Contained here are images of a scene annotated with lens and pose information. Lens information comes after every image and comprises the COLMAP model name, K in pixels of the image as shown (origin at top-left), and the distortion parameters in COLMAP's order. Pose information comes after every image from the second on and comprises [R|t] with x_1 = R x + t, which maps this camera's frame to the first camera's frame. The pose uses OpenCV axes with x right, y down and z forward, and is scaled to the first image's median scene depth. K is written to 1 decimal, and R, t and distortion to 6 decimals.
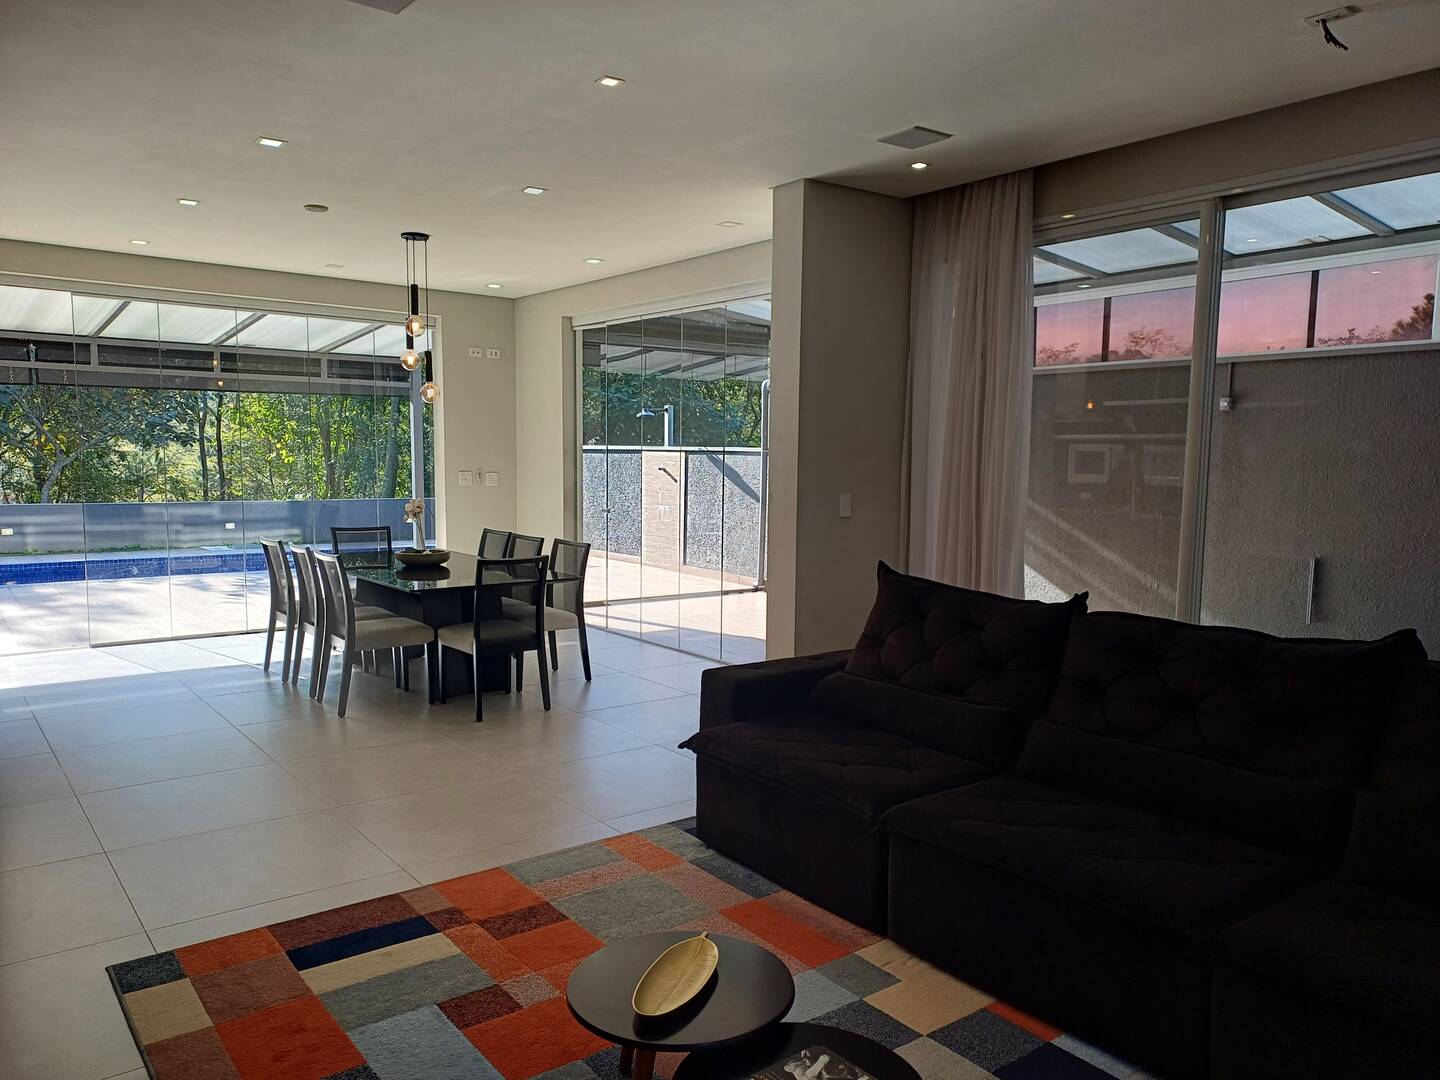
lens RADIAL K [[1056.6, 0, 727.9], [0, 1056.6, 551.1], [0, 0, 1]] dist [0.053311, -0.034361]
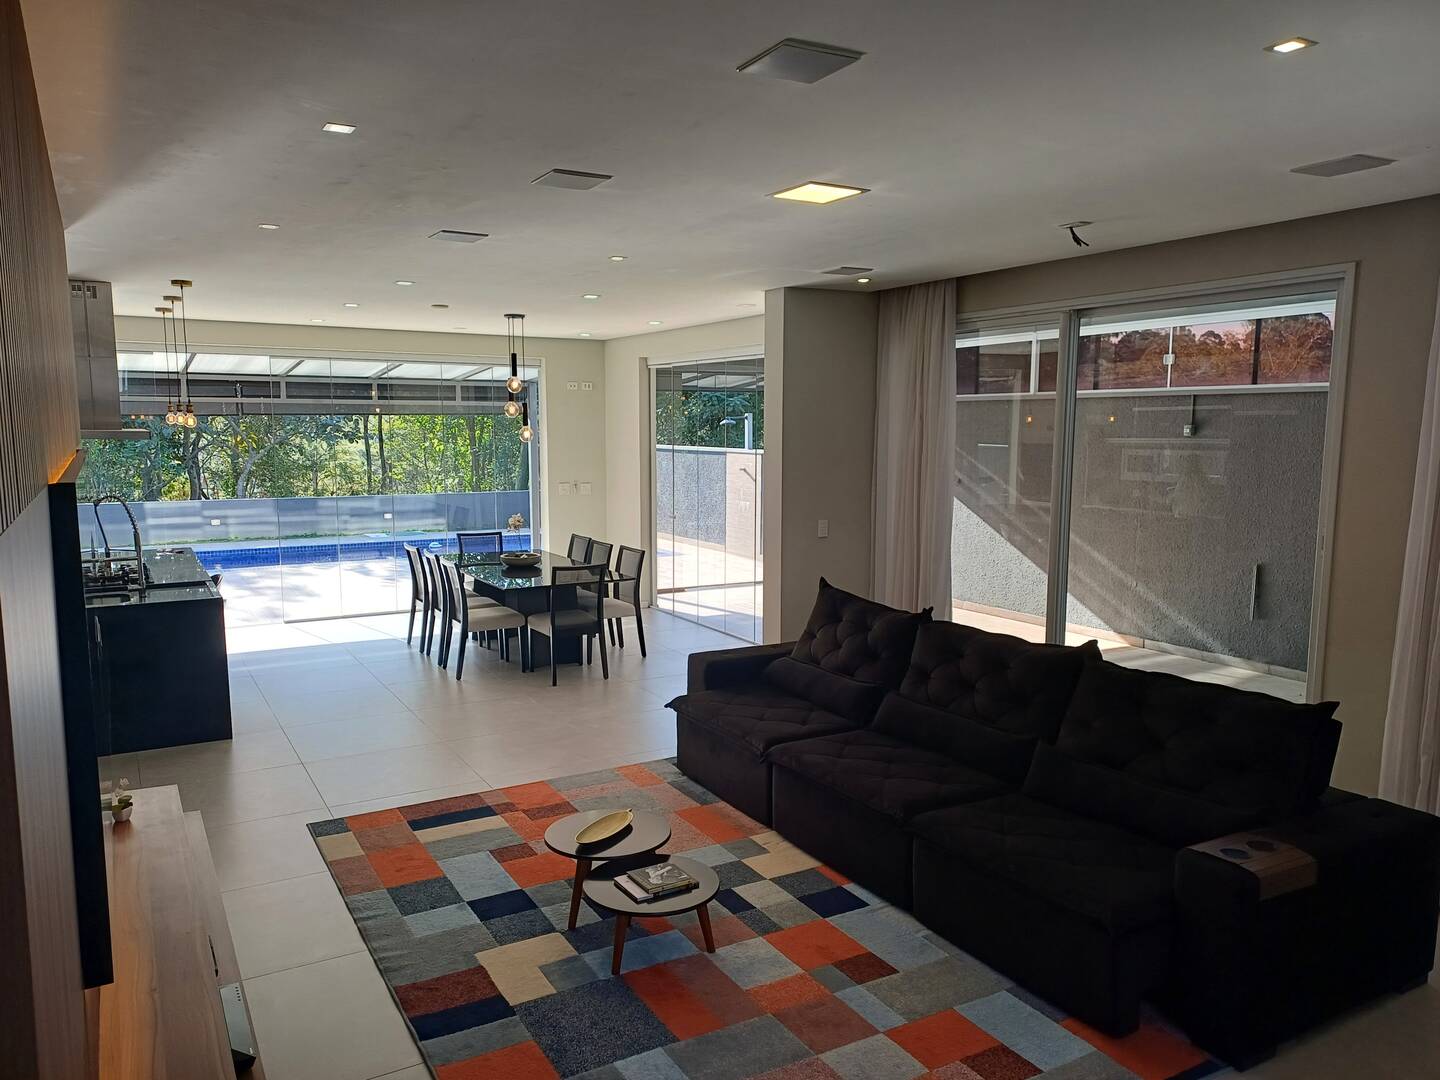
lens RADIAL K [[1056.6, 0, 718.5], [0, 1056.6, 543.8], [0, 0, 1]] dist [0.053311, -0.034361]
pose [[0.990380, 0.005345, -0.138272, 0.104383], [-0.002587, 0.999794, 0.020114, -0.031898], [0.138351, -0.019563, 0.990190, -0.200103]]
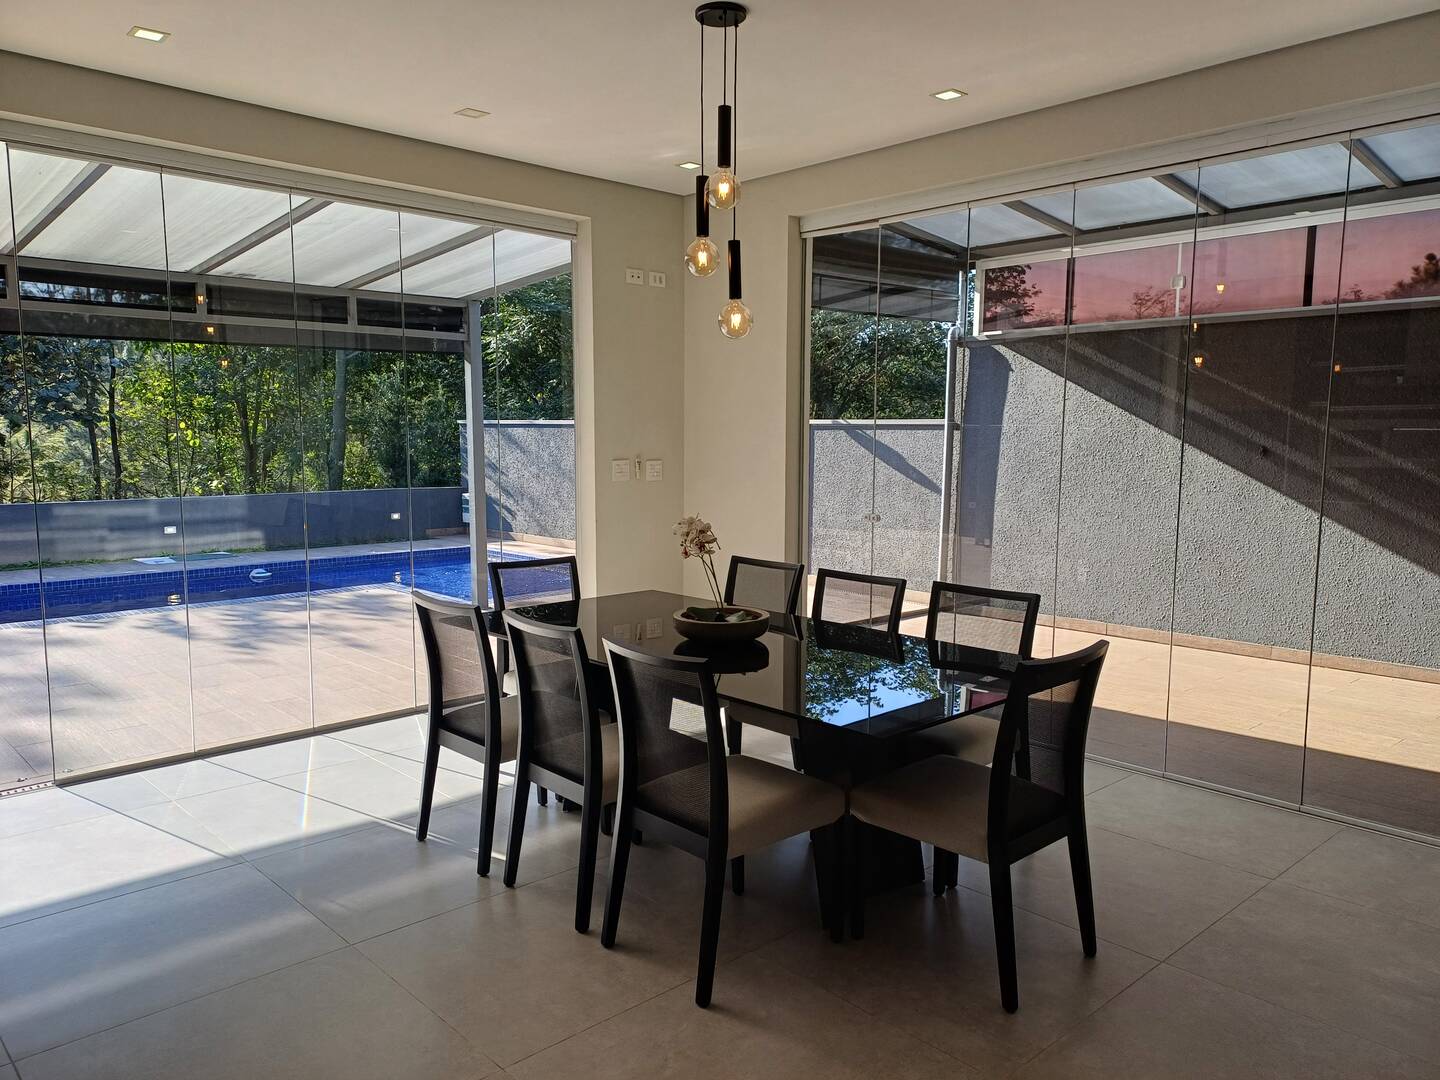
lens RADIAL K [[1056.6, 0, 710.7], [0, 1056.6, 553.7], [0, 0, 1]] dist [0.053311, -0.034361]
pose [[0.996009, -0.021869, 0.086529, -0.264472], [0.019557, 0.999431, 0.027468, -0.036002], [-0.087080, -0.025666, 0.995871, 0.362021]]
